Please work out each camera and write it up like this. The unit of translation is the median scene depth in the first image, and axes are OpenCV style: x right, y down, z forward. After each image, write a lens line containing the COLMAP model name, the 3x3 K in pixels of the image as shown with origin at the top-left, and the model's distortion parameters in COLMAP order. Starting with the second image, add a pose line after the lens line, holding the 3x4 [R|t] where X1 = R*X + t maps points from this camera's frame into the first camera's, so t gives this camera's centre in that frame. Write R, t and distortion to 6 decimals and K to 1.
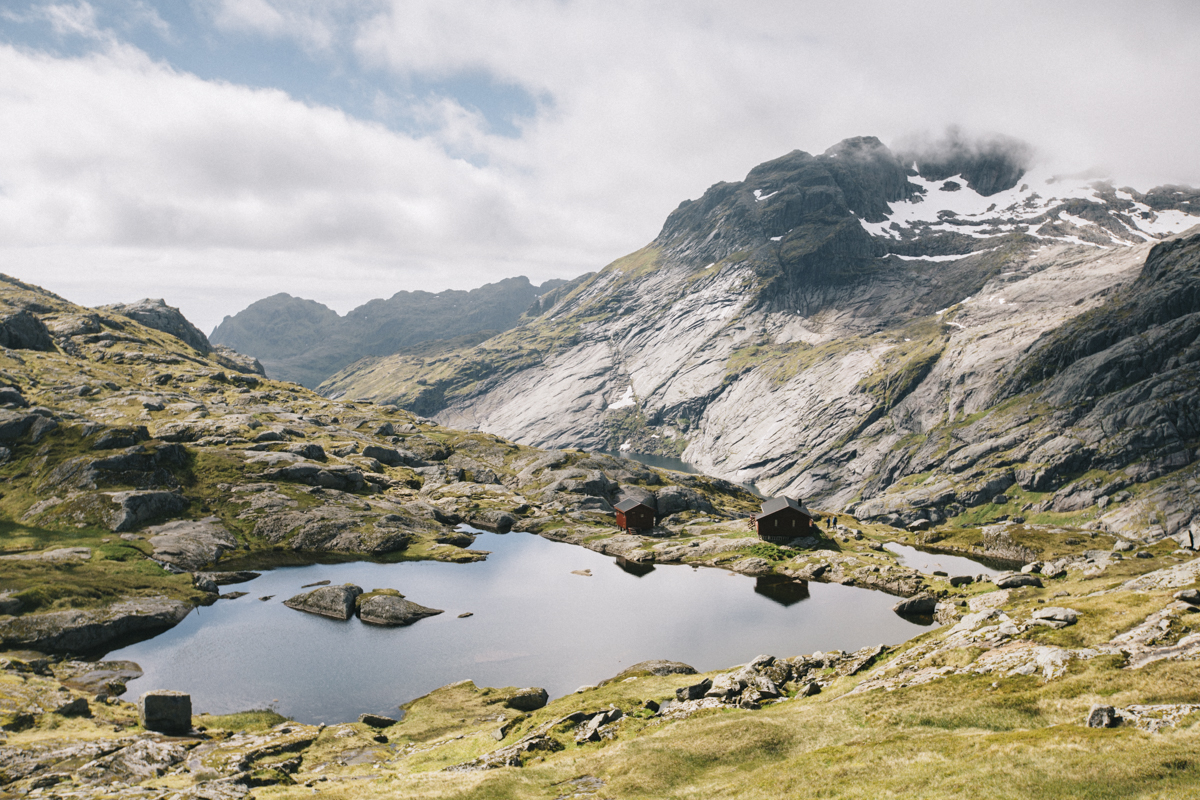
lens RADIAL K [[1125.0, 0, 600.0], [0, 1125.0, 400.0], [0, 0, 1]] dist [-0.007333, 0.133483]
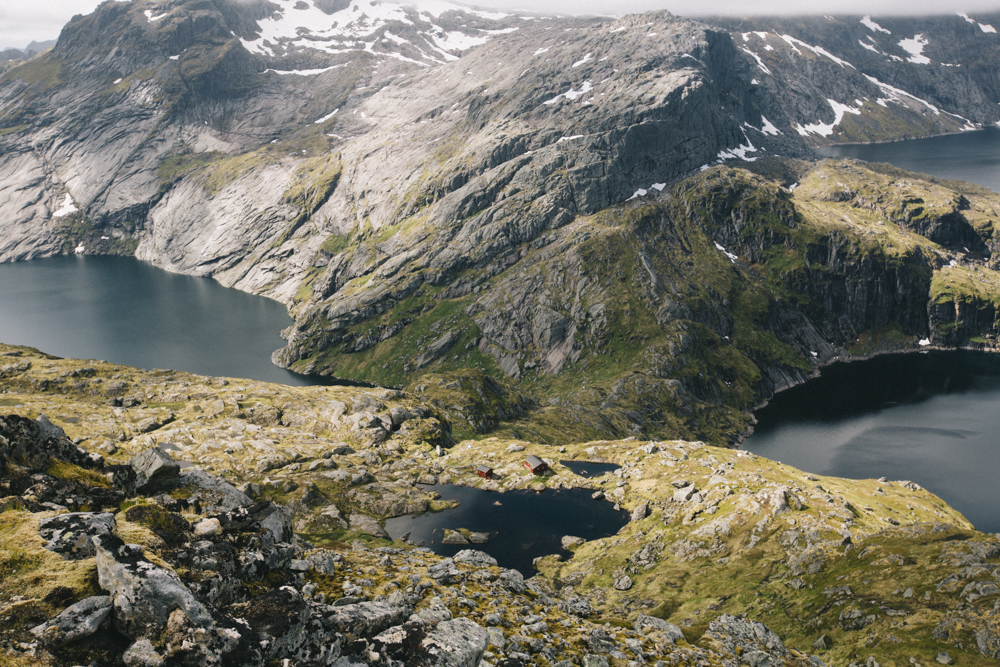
lens RADIAL K [[937.5, 0, 500.0], [0, 937.5, 333.5], [0, 0, 1]] dist [-0.007333, 0.133483]
pose [[0.856278, -0.165521, 0.489275, -0.098589], [0.057688, 0.971983, 0.227860, -0.073329], [-0.513283, -0.166887, 0.841837, -0.091695]]
